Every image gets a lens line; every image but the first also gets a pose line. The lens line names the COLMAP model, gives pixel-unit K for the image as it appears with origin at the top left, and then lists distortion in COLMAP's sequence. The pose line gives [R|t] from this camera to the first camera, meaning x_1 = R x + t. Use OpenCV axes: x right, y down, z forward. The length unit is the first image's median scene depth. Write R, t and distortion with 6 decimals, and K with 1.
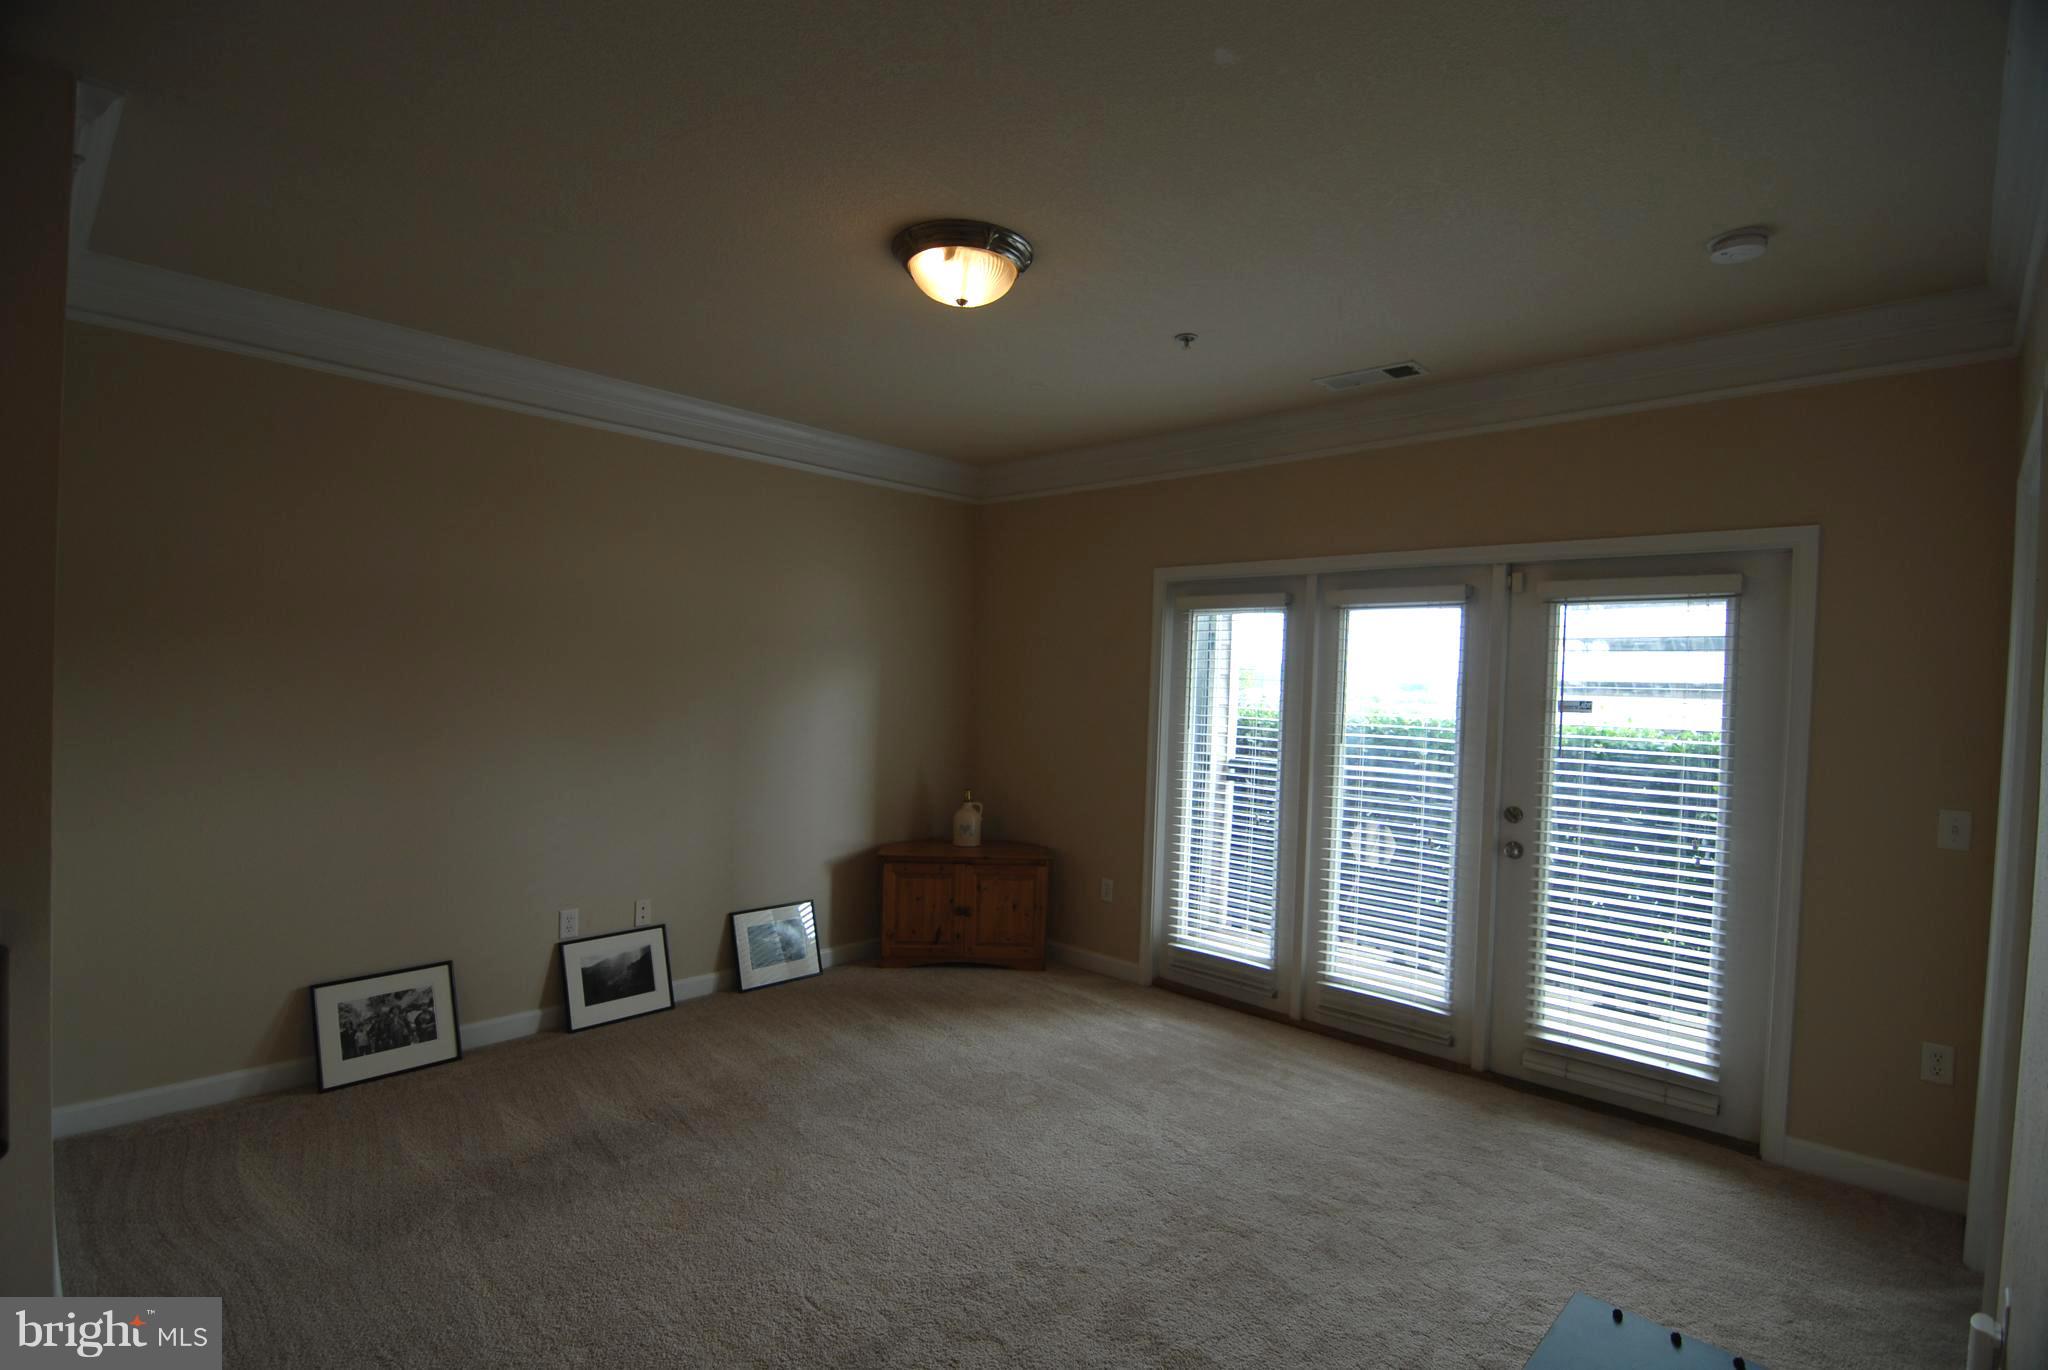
lens RADIAL K [[980.7, 0, 1024.1], [0, 980.7, 700.4], [0, 0, 1]] dist [0.002534, -0.018088]
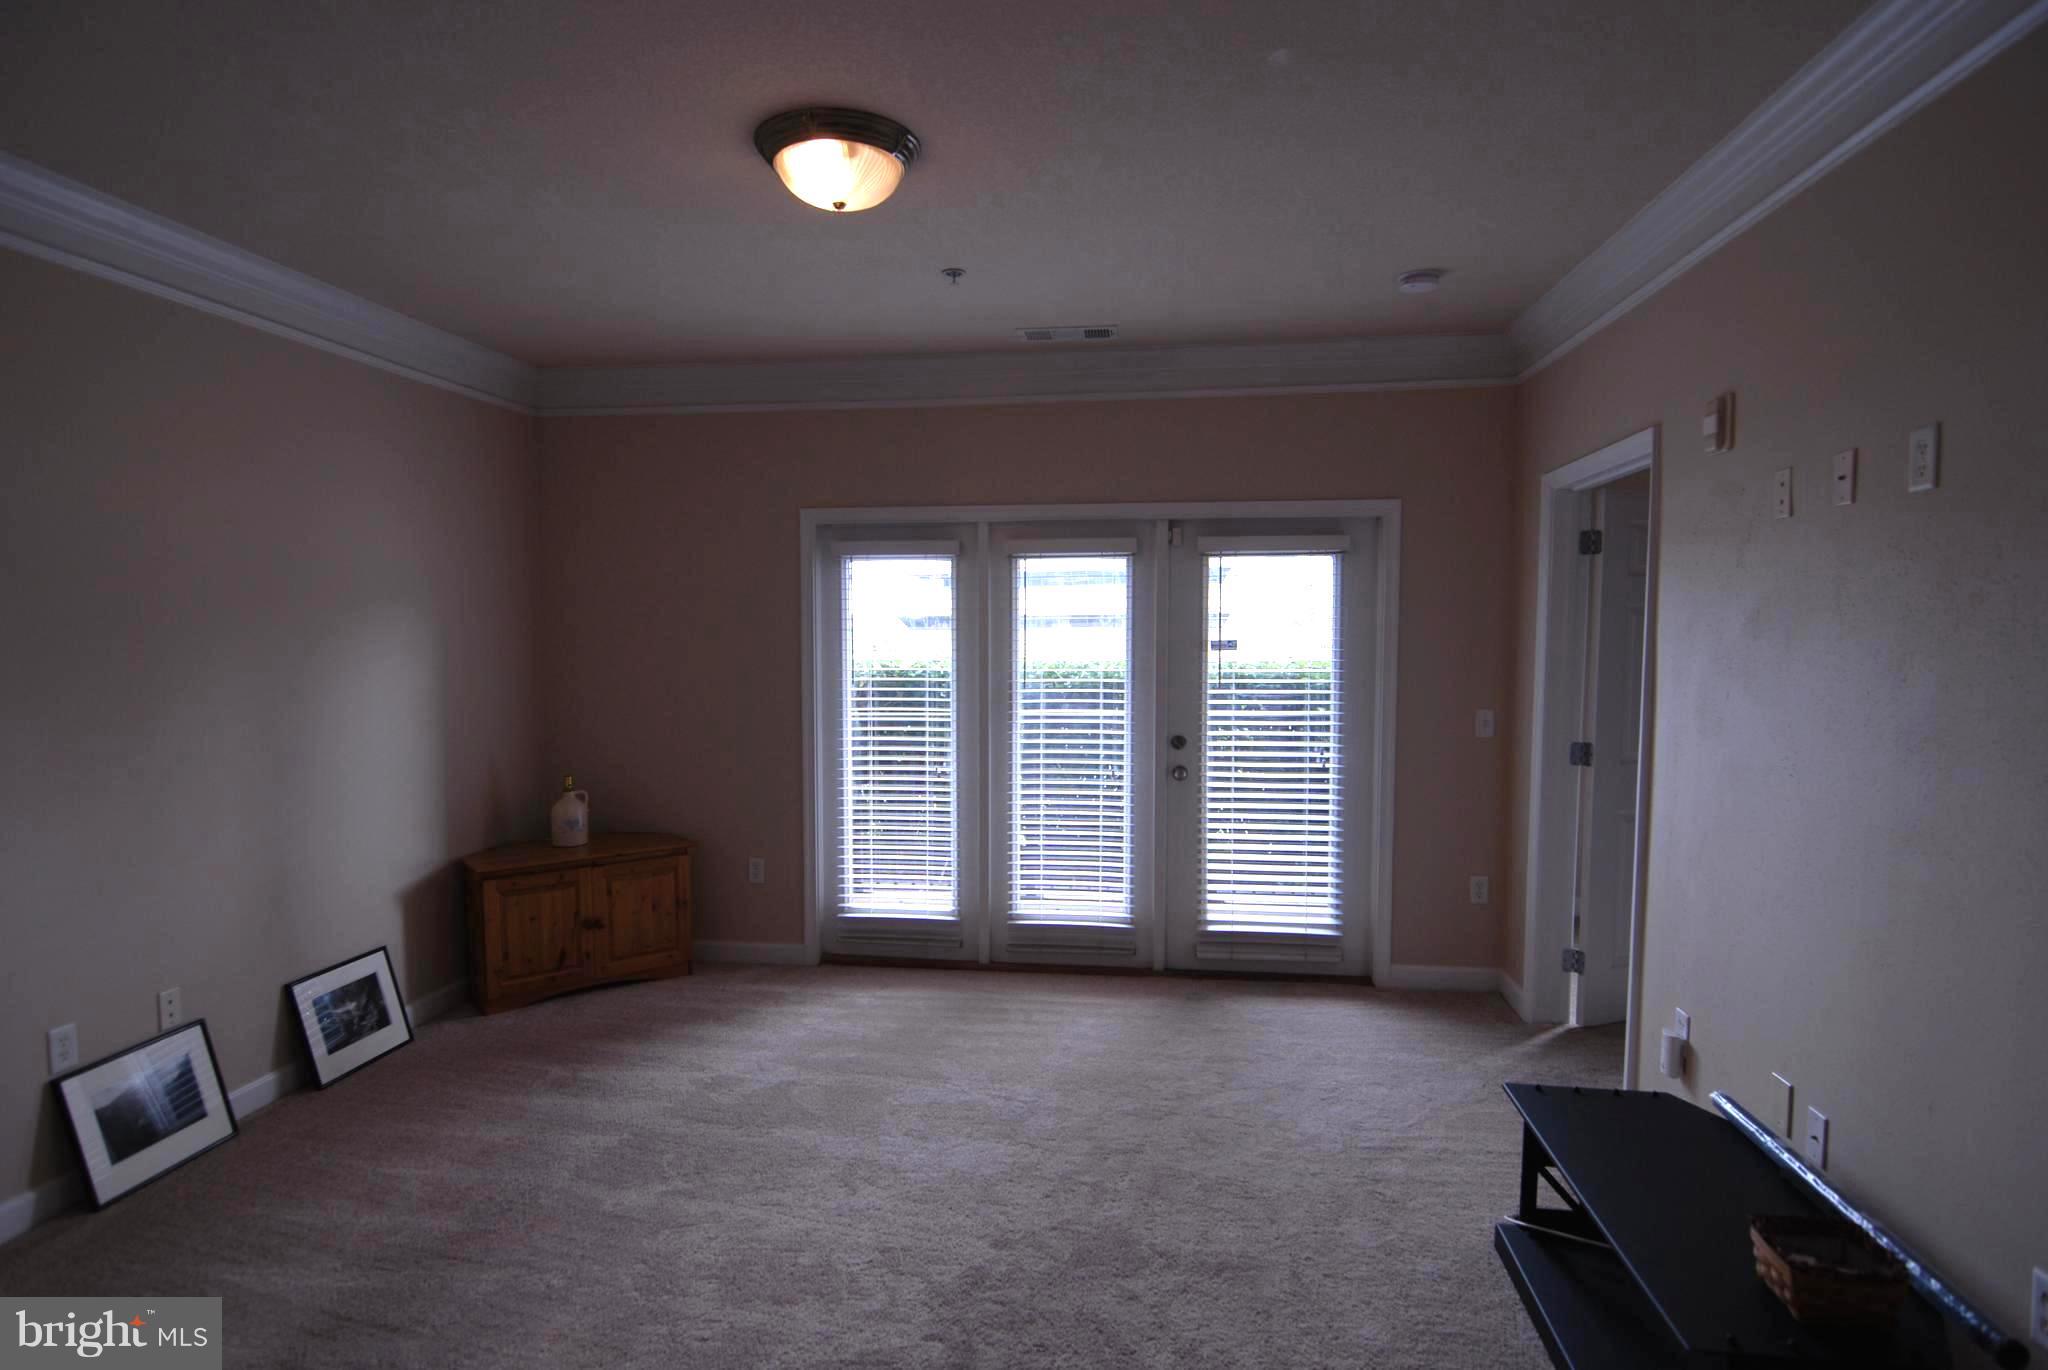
lens RADIAL K [[1081.1, 0, 1024.7], [0, 1081.1, 700.3], [0, 0, 1]] dist [0.002639, -0.015231]
pose [[0.813591, -0.068411, 0.577400, -0.343065], [0.038121, 0.997194, 0.064434, -0.018238], [-0.580187, -0.030413, 0.813915, 0.079120]]
